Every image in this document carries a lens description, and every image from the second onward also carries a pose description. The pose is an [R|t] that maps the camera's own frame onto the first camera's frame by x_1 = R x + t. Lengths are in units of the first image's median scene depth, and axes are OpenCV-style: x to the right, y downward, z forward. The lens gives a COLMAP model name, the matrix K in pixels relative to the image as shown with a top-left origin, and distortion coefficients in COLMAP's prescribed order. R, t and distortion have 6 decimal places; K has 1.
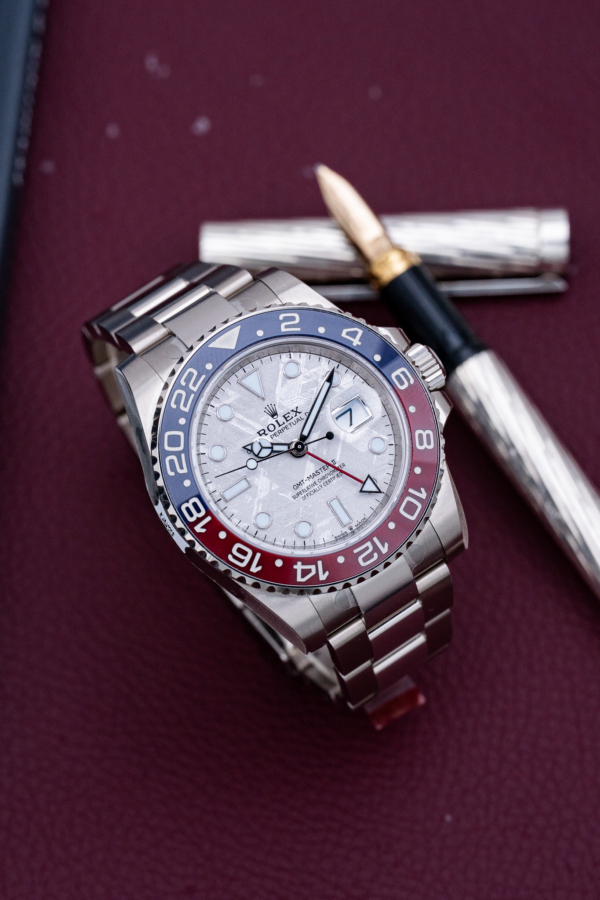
lens RADIAL K [[4538.7, 0, 277.1], [0, 4538.7, 430.9], [0, 0, 1]] dist [1.588021, -12.962285]
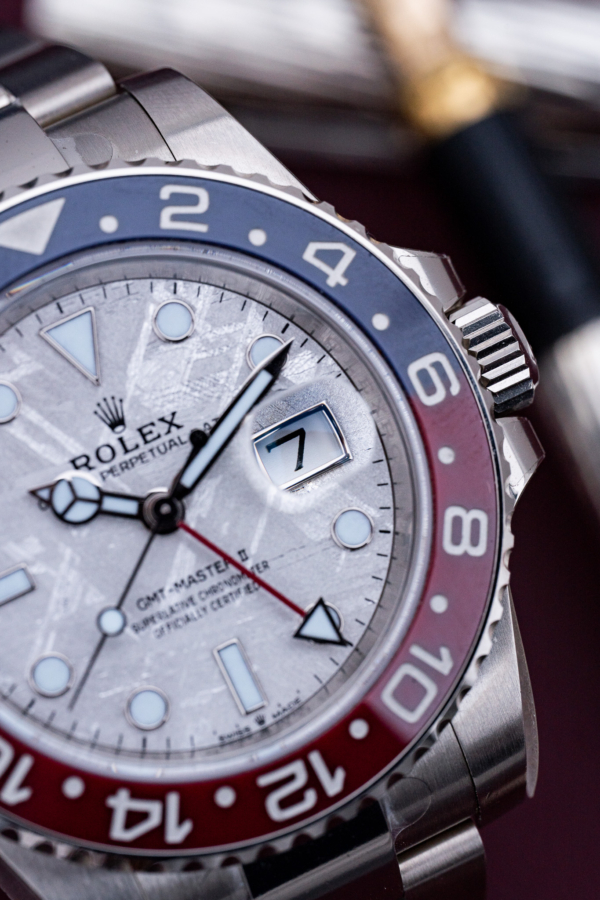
lens RADIAL K [[5636.7, 0, 298.8], [0, 5636.7, 428.0], [0, 0, 1]] dist [2.344162, -17.011246]
pose [[0.990554, 0.137102, 0.002544, 0.014636], [-0.137097, 0.989800, 0.038728, -0.025524], [0.002791, -0.038711, 0.999247, 0.481889]]
